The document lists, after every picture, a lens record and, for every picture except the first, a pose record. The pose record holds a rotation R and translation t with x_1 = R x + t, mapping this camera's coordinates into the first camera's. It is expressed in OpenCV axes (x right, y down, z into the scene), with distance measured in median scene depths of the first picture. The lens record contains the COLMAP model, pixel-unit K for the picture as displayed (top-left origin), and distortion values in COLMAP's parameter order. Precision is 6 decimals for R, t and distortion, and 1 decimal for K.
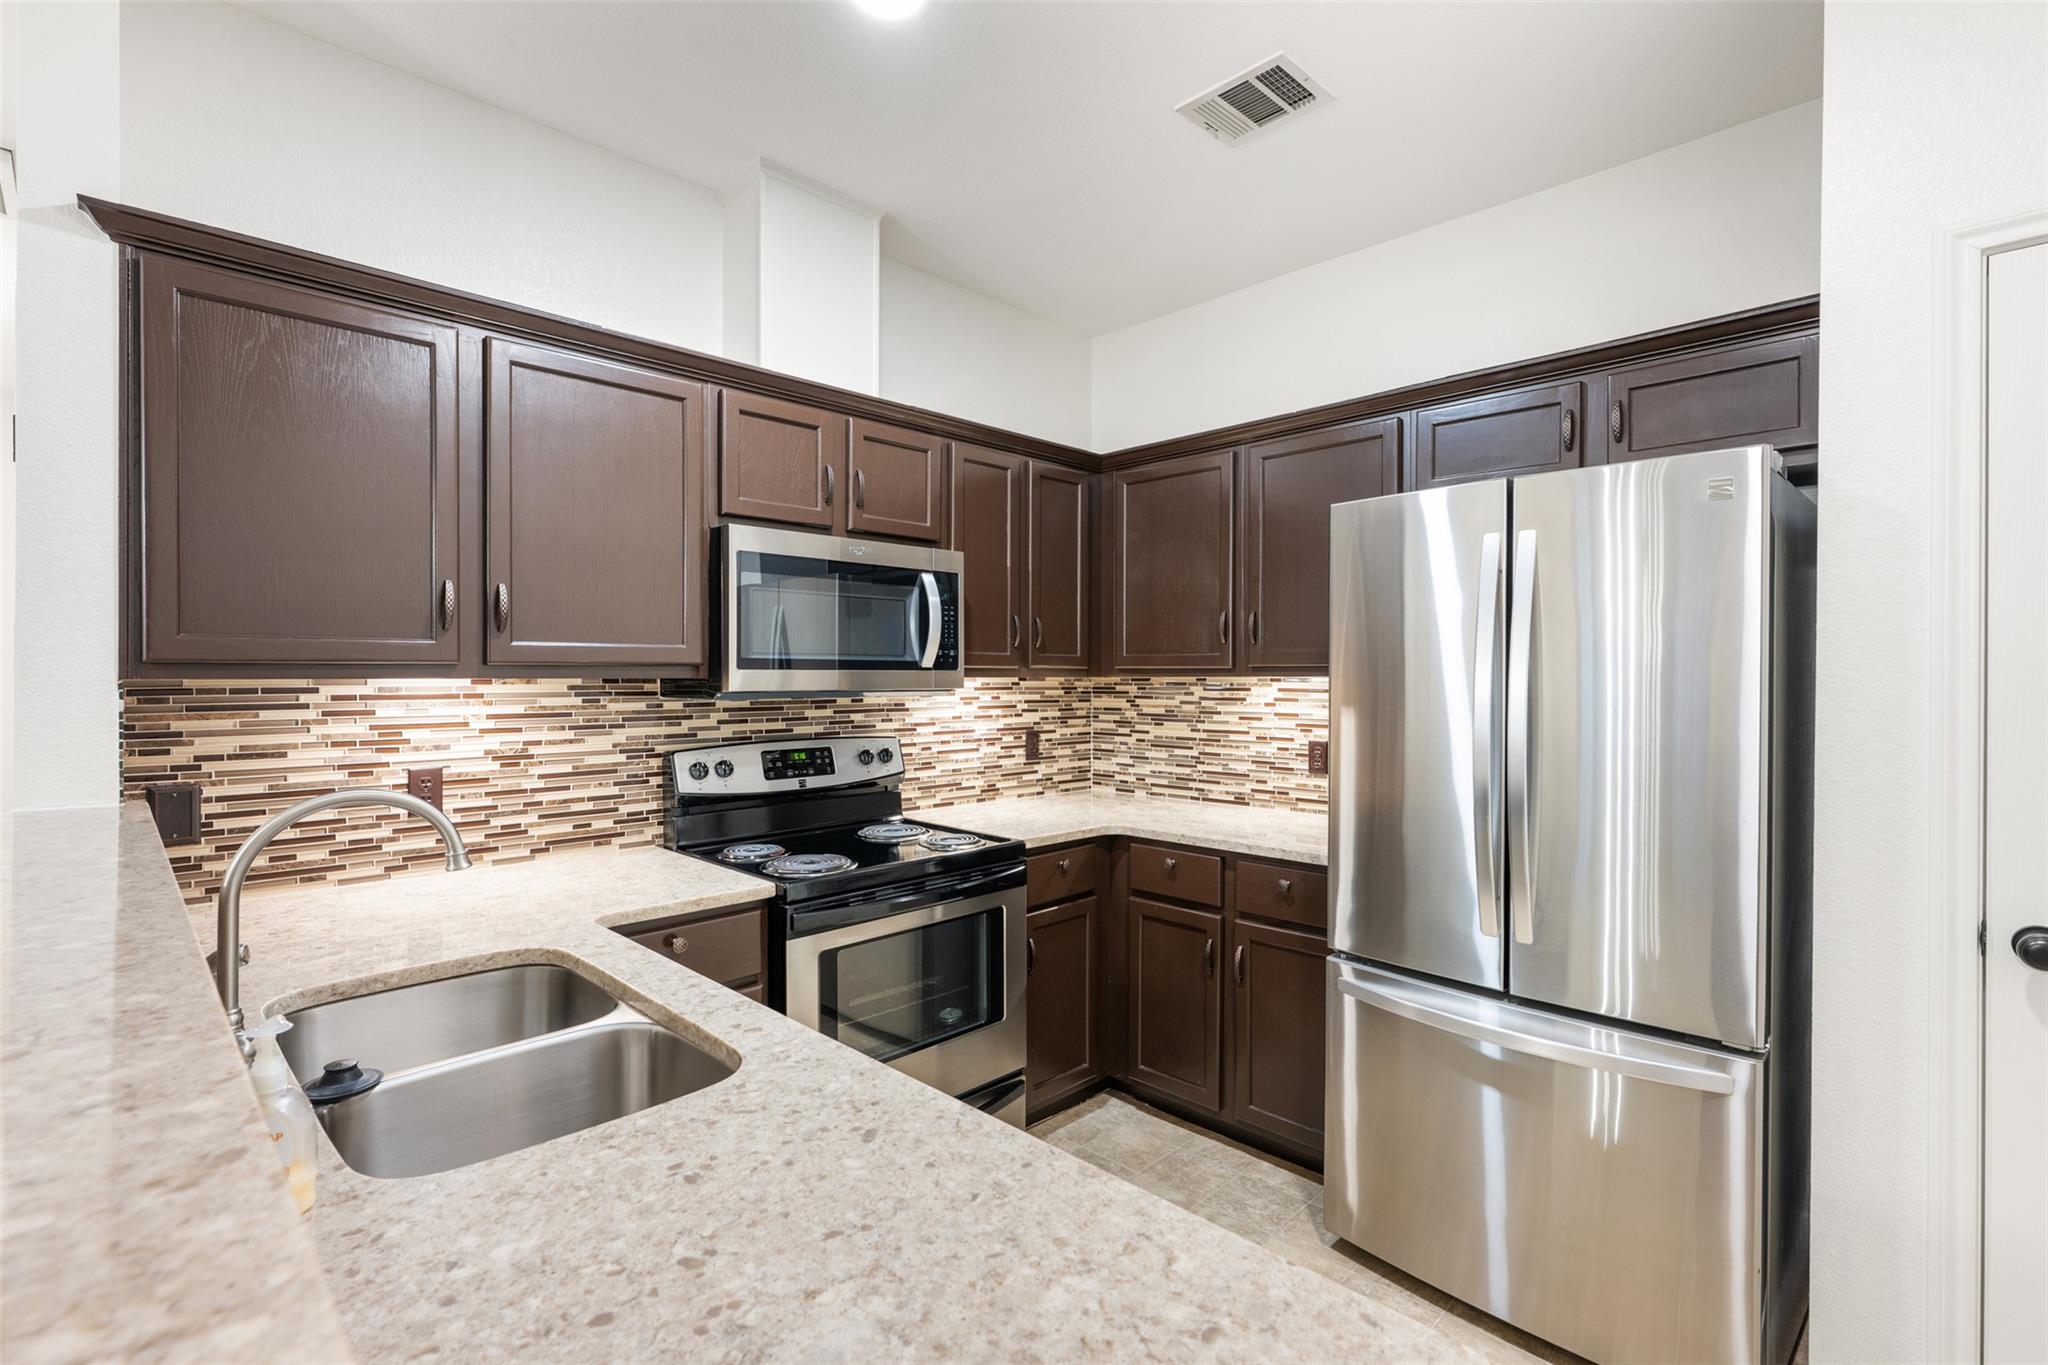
lens RADIAL K [[937.8, 0, 1026.2], [0, 937.8, 678.7], [0, 0, 1]] dist [0.000660, 0.000157]
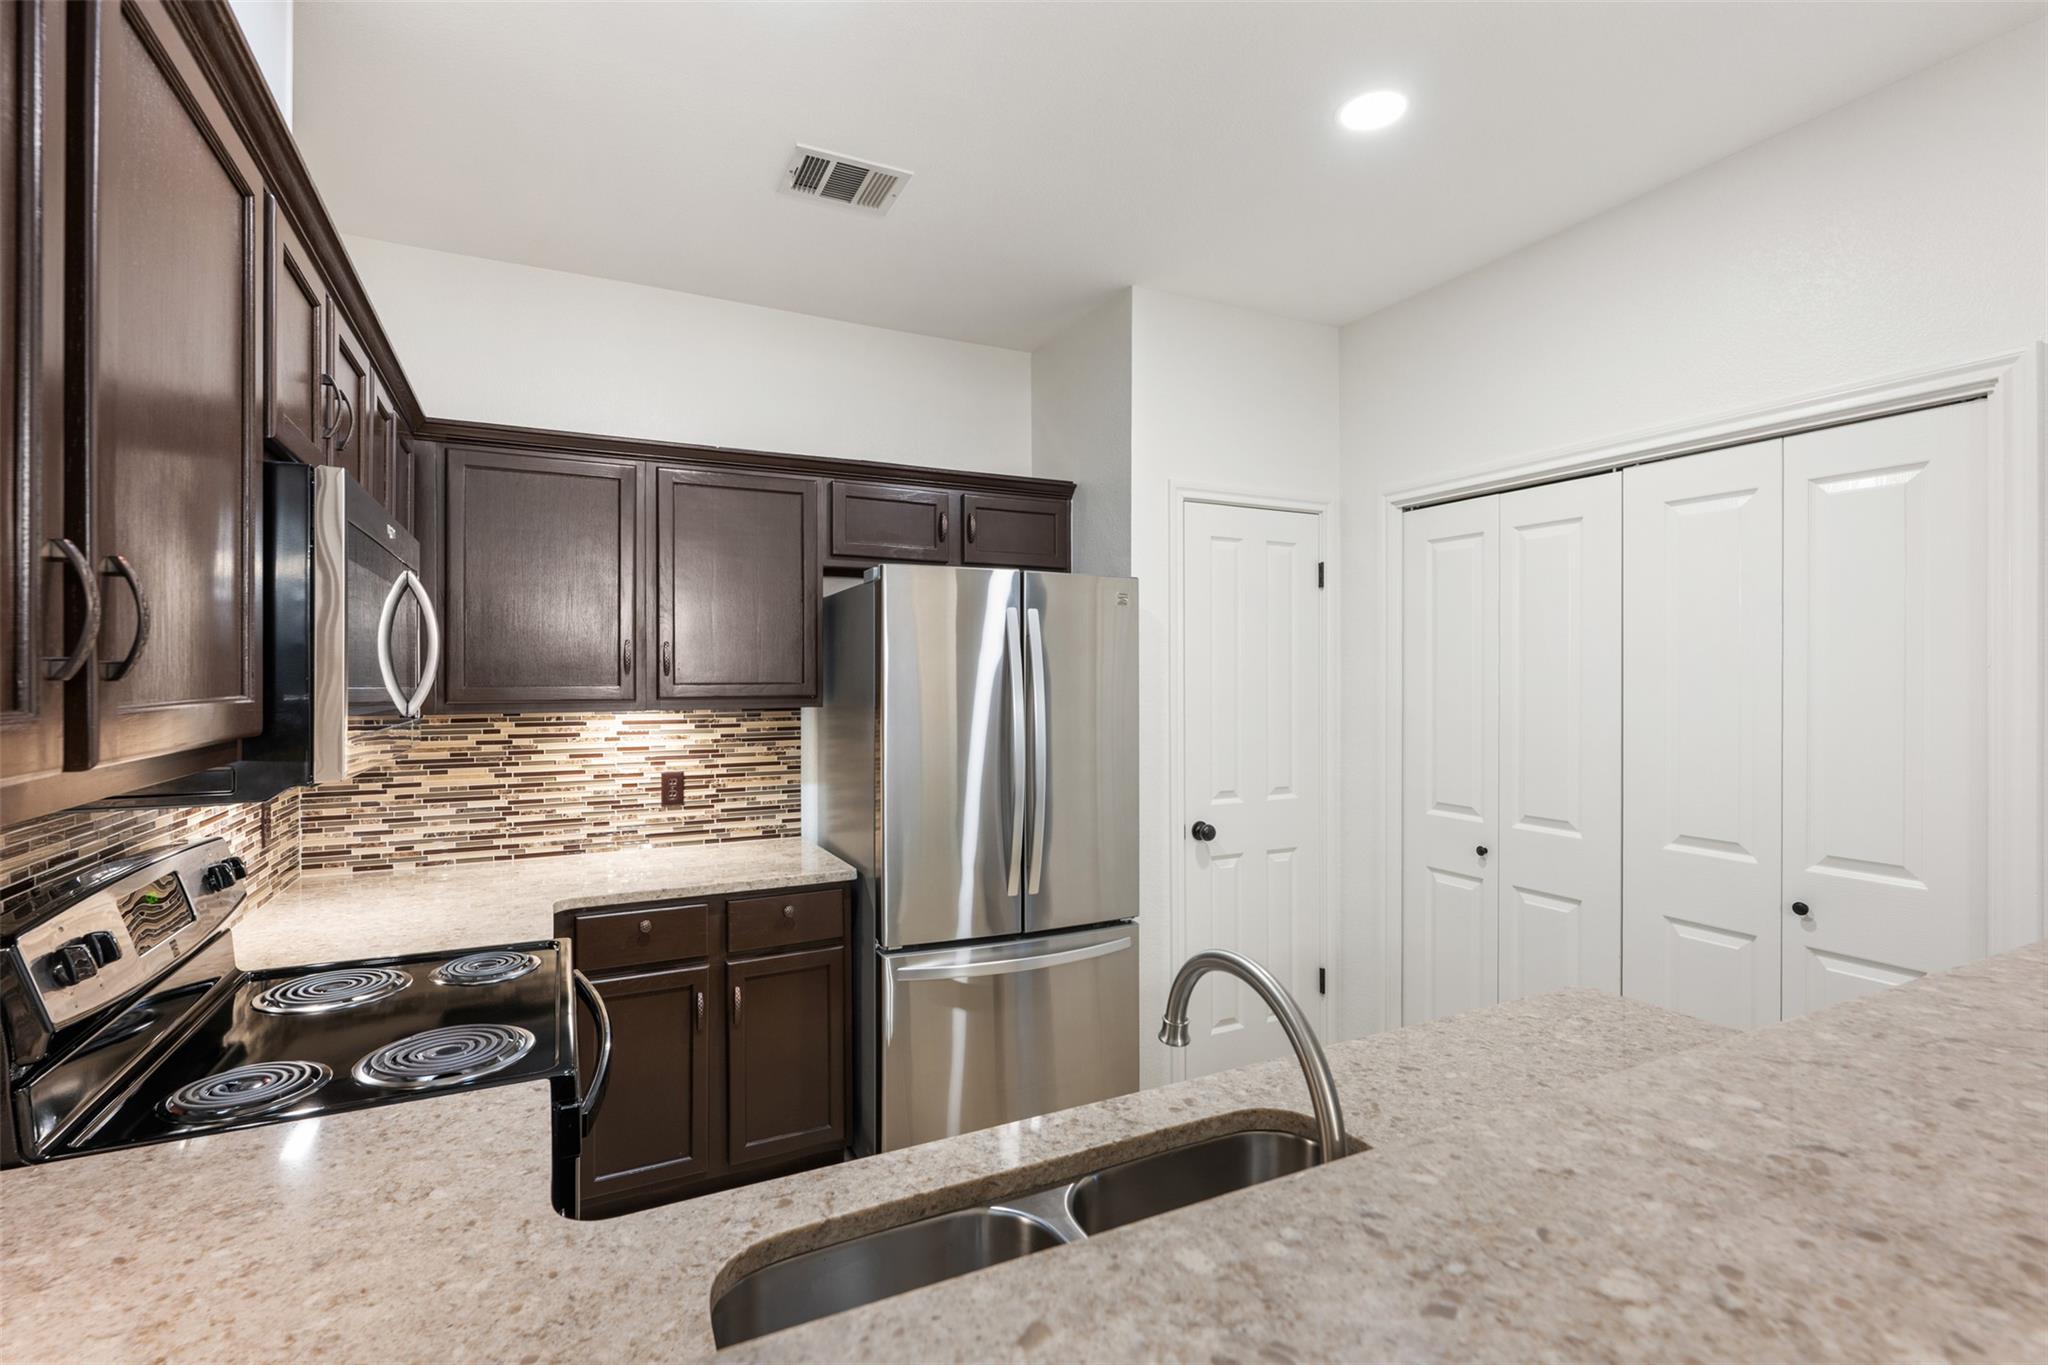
lens RADIAL K [[937.8, 0, 1026.2], [0, 937.8, 678.7], [0, 0, 1]] dist [0.000660, 0.000157]
pose [[0.308334, -0.002412, 0.951275, -0.479328], [0.005382, 0.999985, 0.000791, -0.029431], [-0.951263, 0.004876, 0.308342, 0.315831]]
